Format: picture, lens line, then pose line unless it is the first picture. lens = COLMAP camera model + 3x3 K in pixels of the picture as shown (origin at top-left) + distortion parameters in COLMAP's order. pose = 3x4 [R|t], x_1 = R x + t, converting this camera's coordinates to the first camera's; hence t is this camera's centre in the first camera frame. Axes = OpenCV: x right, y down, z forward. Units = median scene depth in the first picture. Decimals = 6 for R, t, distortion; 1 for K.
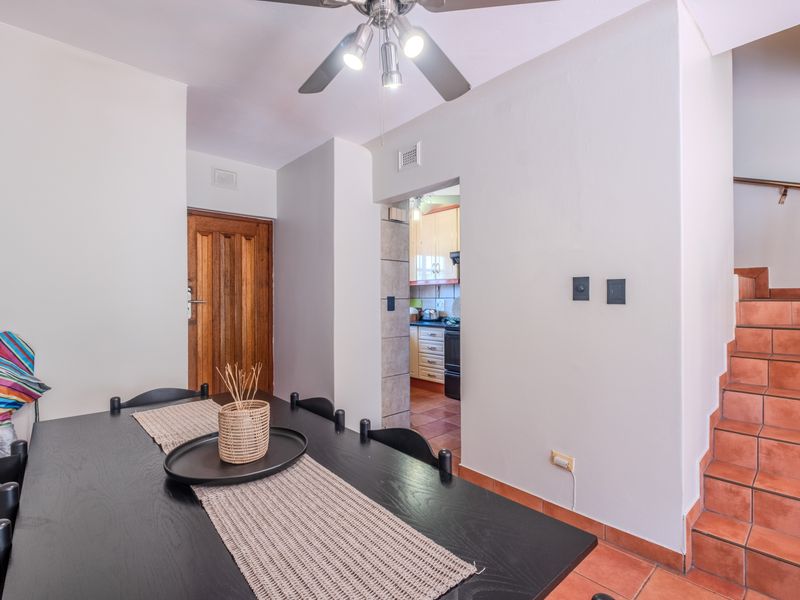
lens RADIAL K [[395.7, 0, 398.1], [0, 395.7, 290.4], [0, 0, 1]] dist [0.023230, -0.021639]
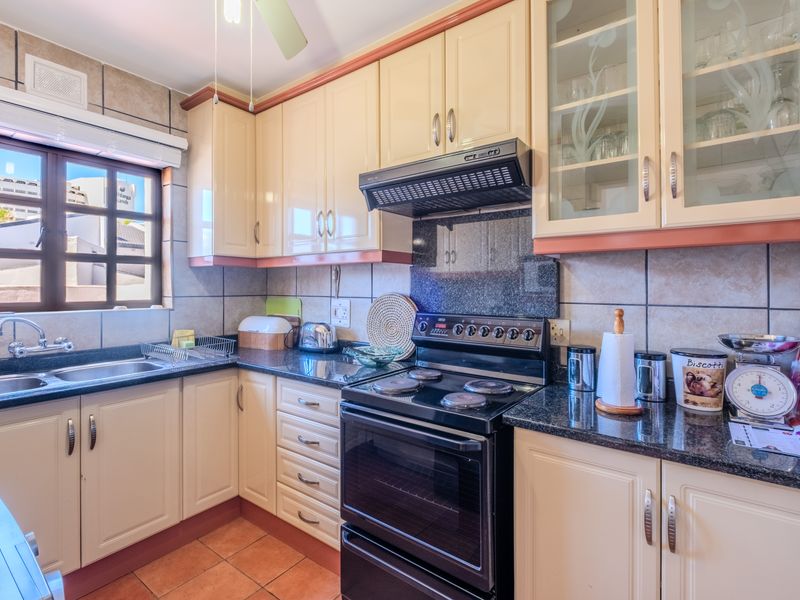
lens RADIAL K [[395.7, 0, 398.1], [0, 395.7, 290.4], [0, 0, 1]] dist [0.023230, -0.021639]
pose [[0.983746, -0.007206, 0.179420, 0.092382], [-0.001817, 0.998744, 0.050074, -0.008611], [-0.179555, -0.049586, 0.982497, 0.583266]]
